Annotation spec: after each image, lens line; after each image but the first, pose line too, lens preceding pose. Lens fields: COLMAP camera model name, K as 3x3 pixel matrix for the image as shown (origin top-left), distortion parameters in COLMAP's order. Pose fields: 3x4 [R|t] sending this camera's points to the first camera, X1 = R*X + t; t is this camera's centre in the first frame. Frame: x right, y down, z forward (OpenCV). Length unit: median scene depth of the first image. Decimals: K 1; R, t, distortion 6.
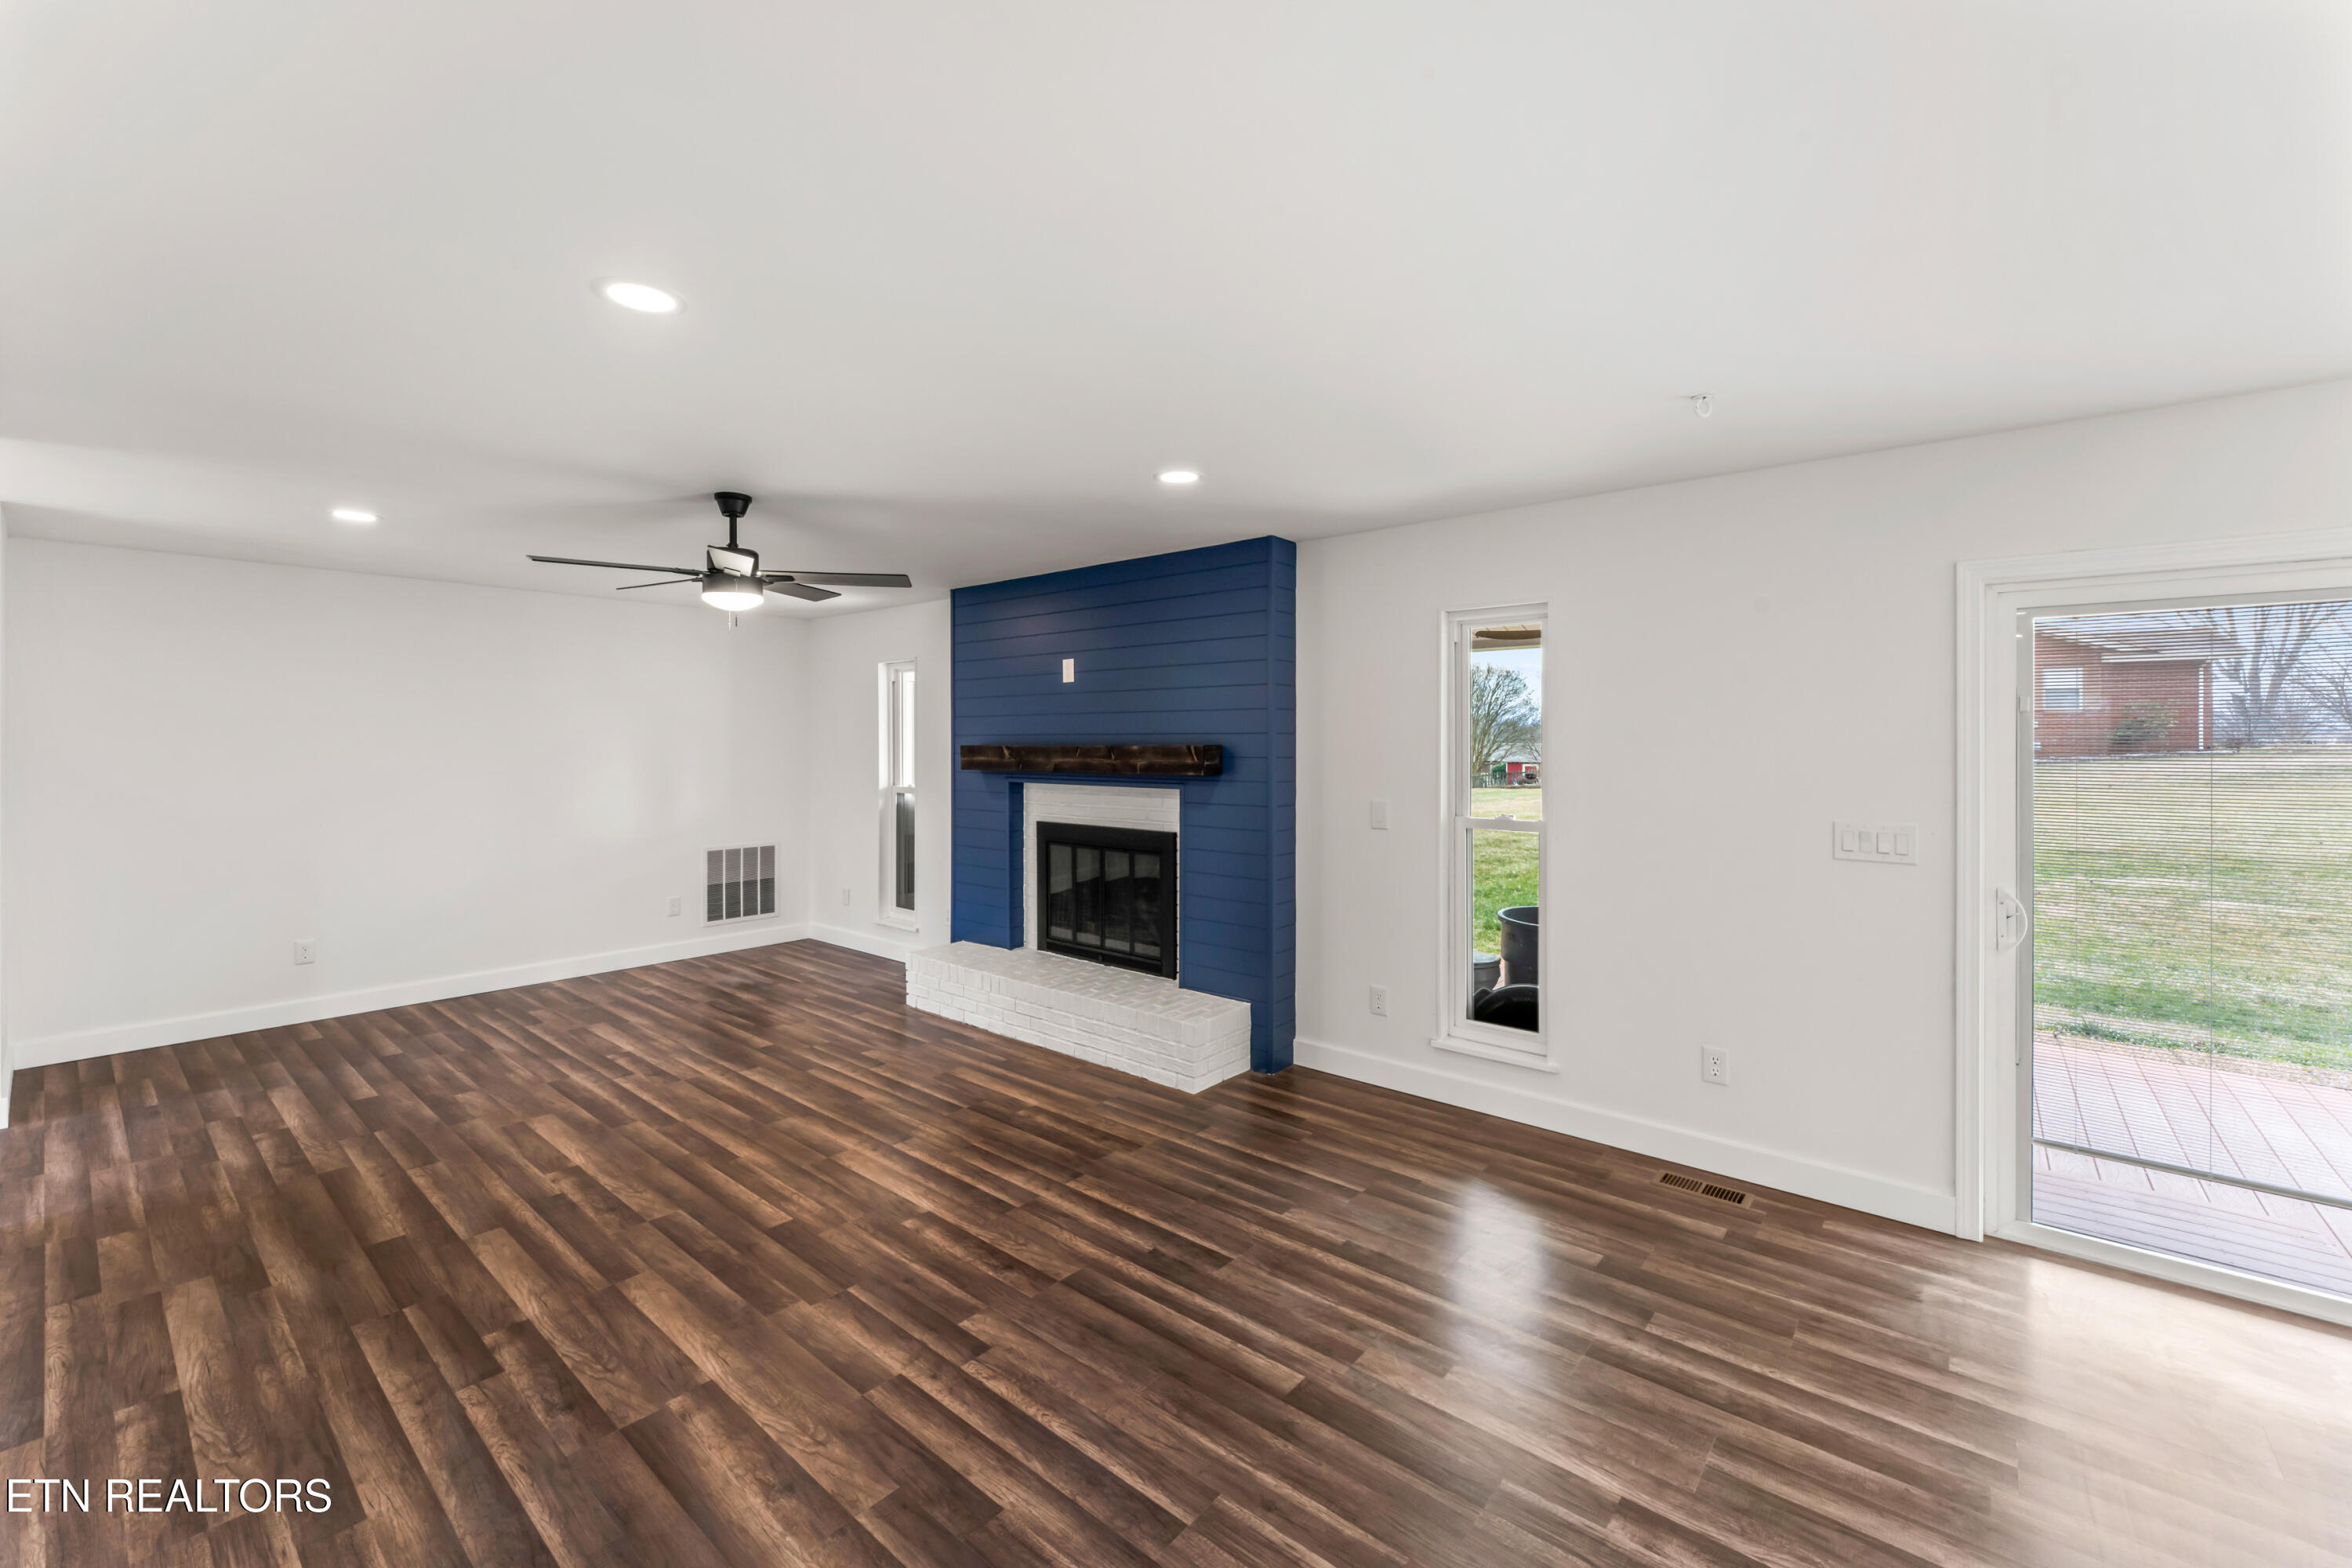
lens RADIAL K [[970.0, 0, 1155.2], [0, 970.0, 749.1], [0, 0, 1]] dist [-0.000881, -0.000536]
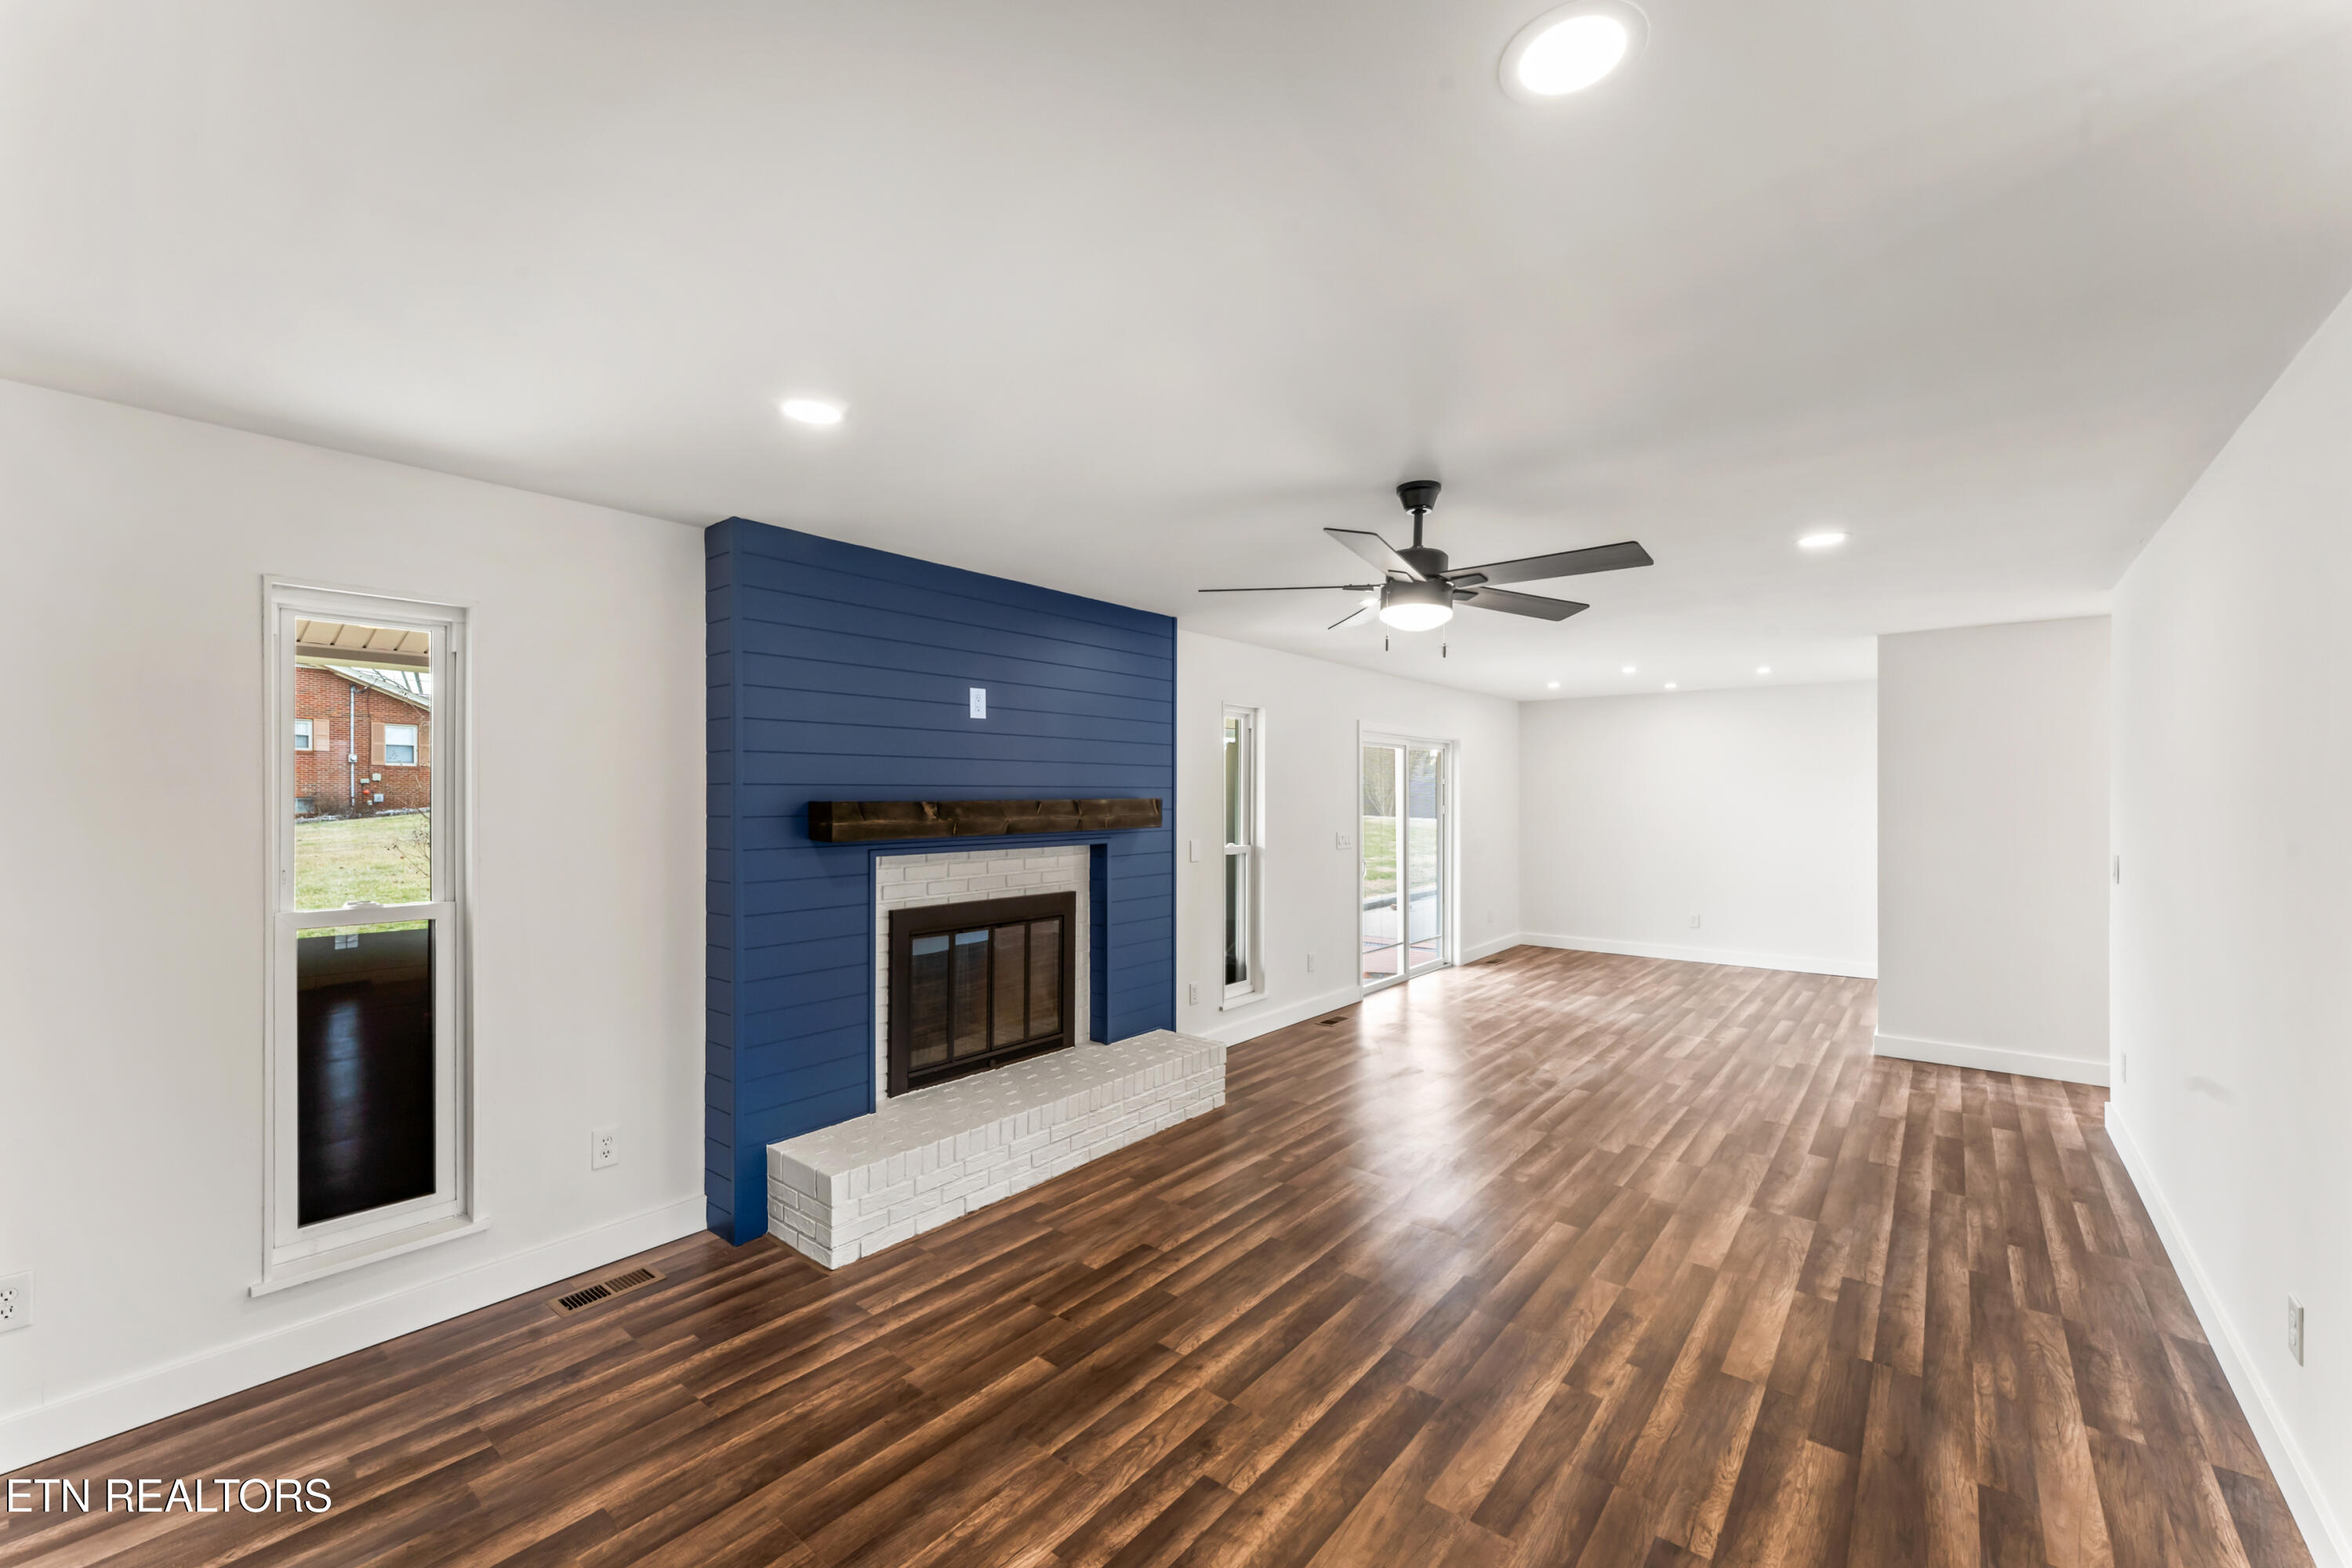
lens RADIAL K [[983.3, 0, 1164.8], [0, 983.3, 796.6], [0, 0, 1]] dist [-0.000317, -0.000321]
pose [[-0.047807, -0.003696, 0.998850, -1.264285], [0.004676, 0.999981, 0.003924, -0.013114], [-0.998846, 0.004858, -0.047789, 1.277997]]
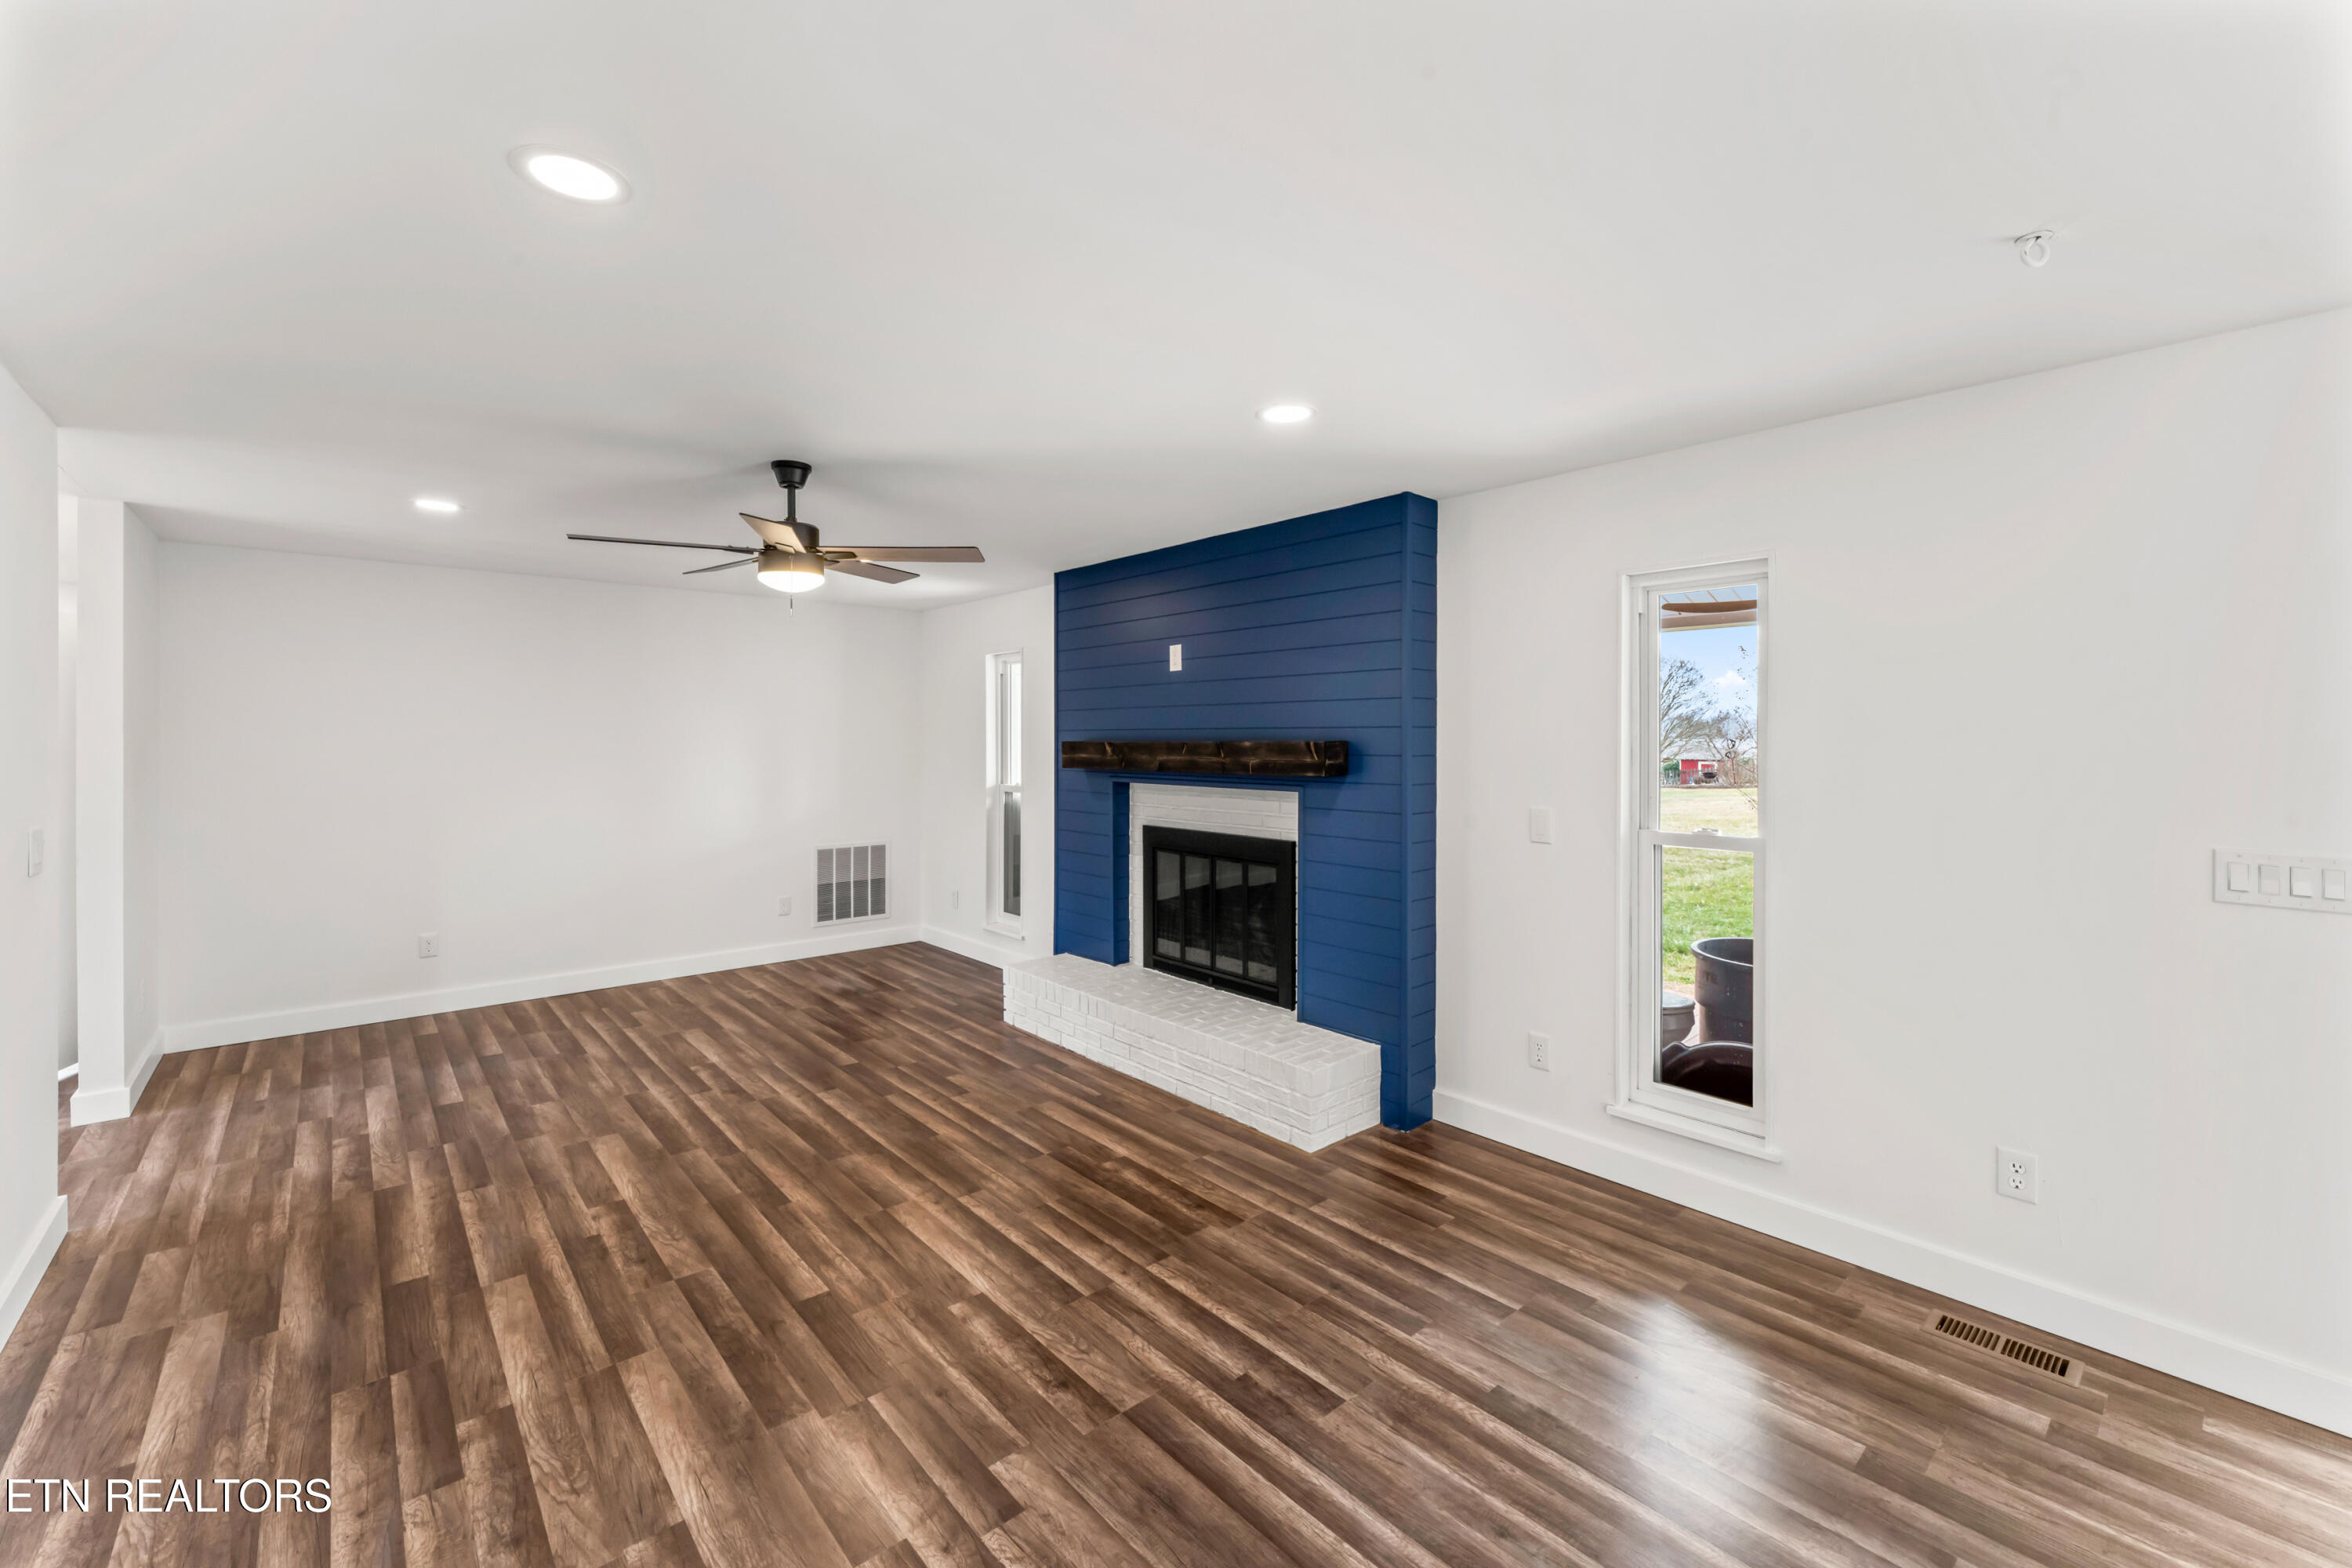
lens RADIAL K [[970.0, 0, 1155.2], [0, 970.0, 749.1], [0, 0, 1]] dist [-0.000881, -0.000536]
pose [[0.989155, 0.001165, -0.146871, 0.033603], [-0.000540, 0.999991, 0.004292, -0.000815], [0.146875, -0.004166, 0.989146, 0.162156]]
